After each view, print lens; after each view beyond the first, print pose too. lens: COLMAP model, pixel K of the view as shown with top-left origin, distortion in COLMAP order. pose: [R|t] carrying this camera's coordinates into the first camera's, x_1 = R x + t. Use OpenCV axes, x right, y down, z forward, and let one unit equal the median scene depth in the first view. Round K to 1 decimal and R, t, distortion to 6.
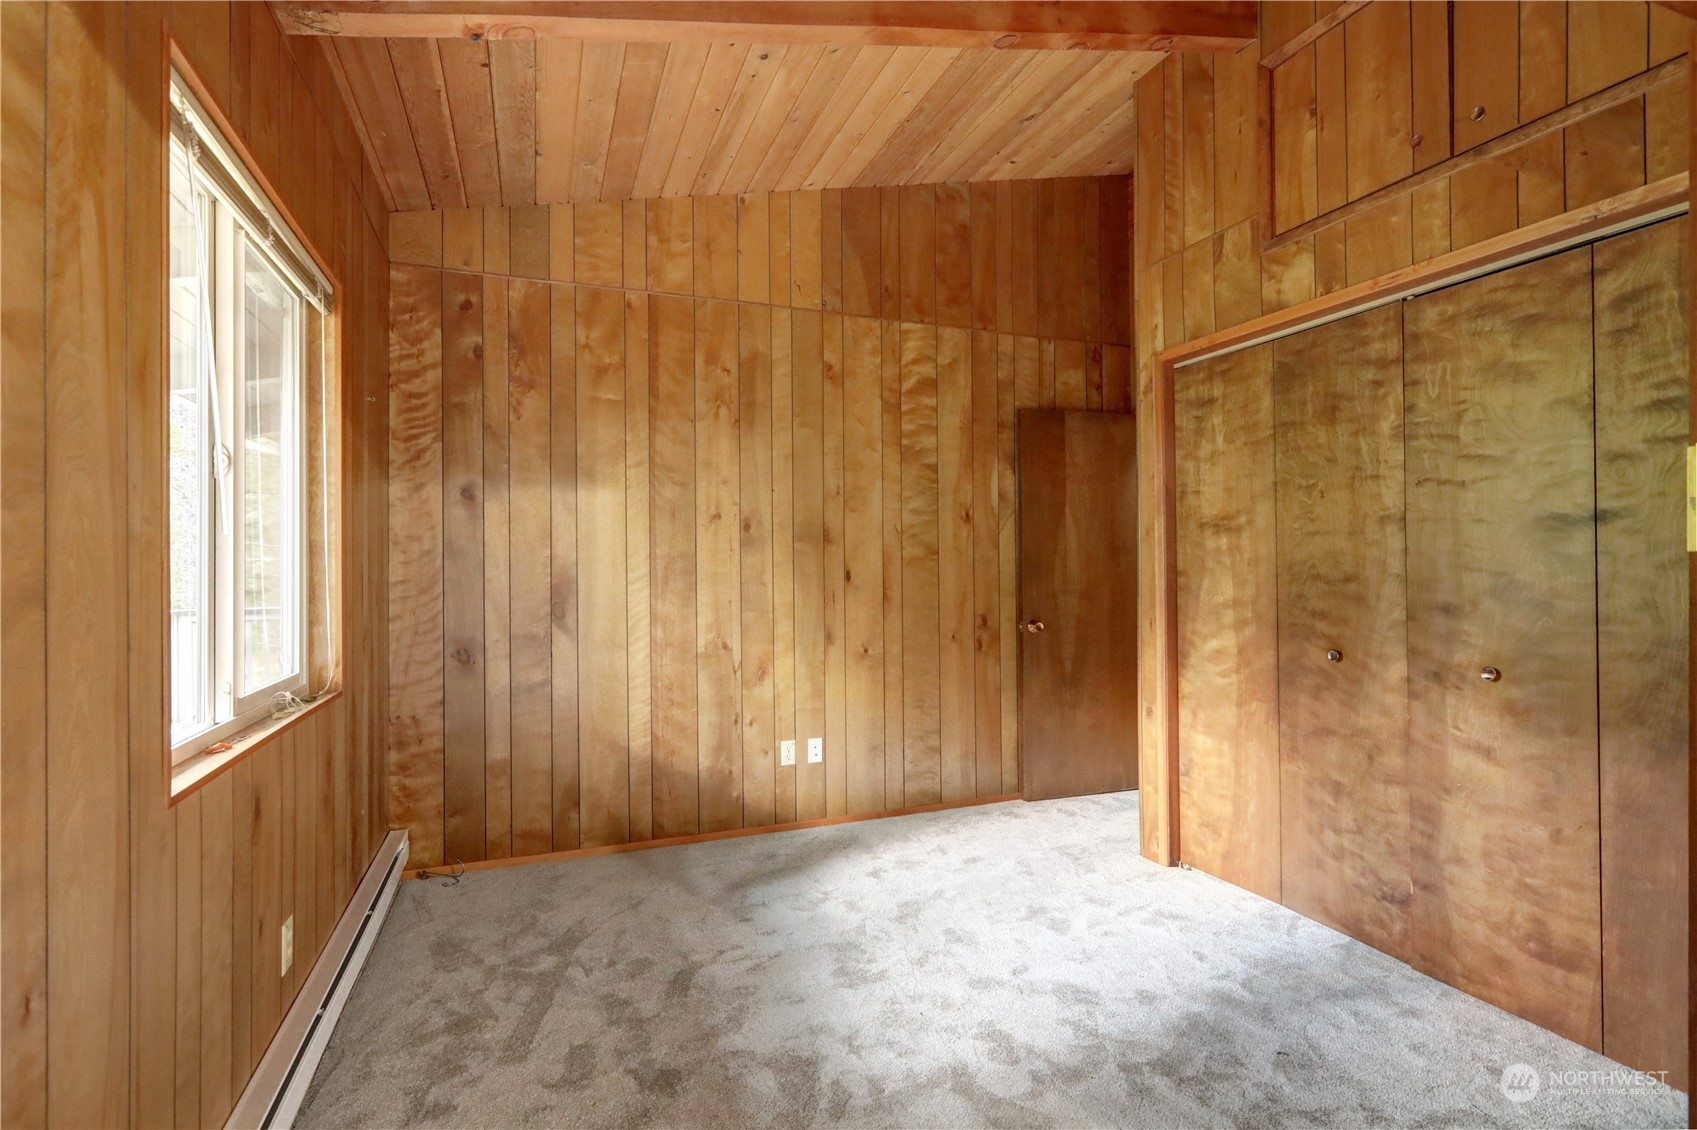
lens RADIAL K [[805.1, 0, 846.4], [0, 805.1, 562.4], [0, 0, 1]] dist [-0.002200, -0.000368]
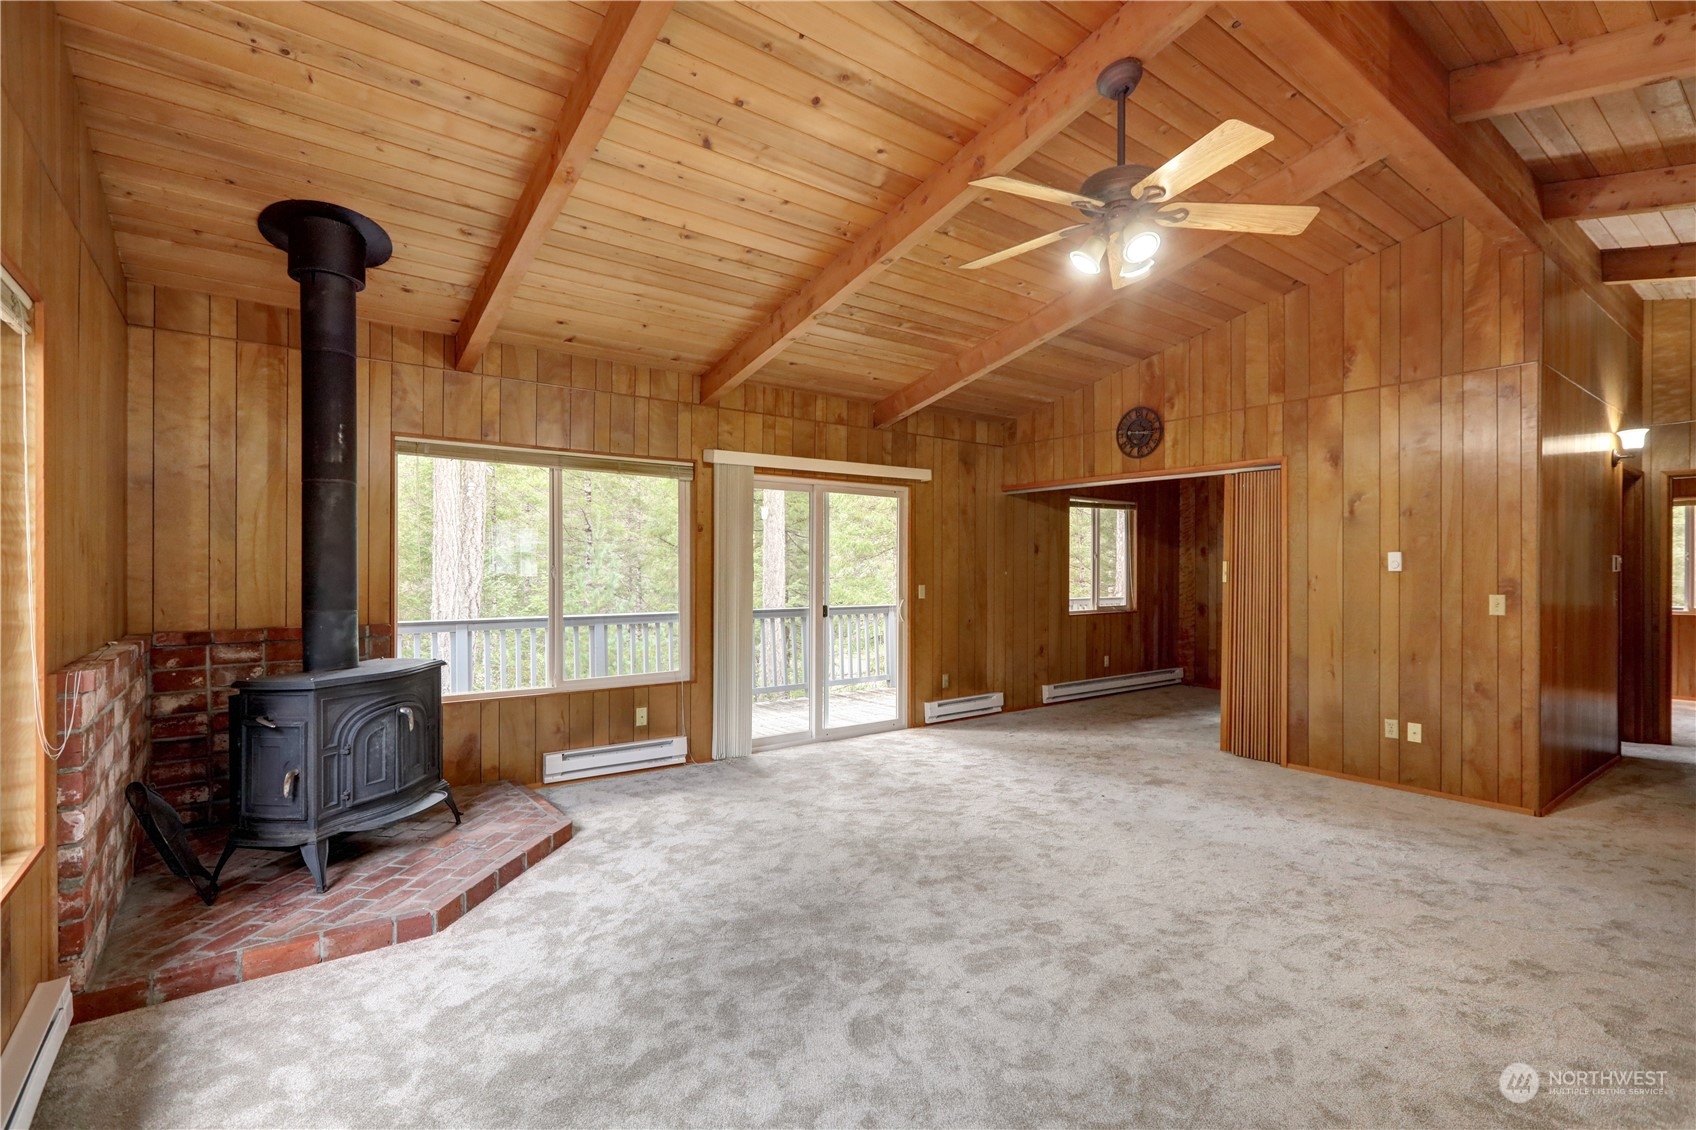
lens RADIAL K [[778.8, 0, 841.2], [0, 778.8, 574.4], [0, 0, 1]] dist [0.001468, 0.000099]
pose [[0.280731, 0.009022, -0.959744, 1.781419], [0.005201, 0.999927, 0.010921, -0.041933], [0.959773, -0.008058, 0.280663, -0.961936]]
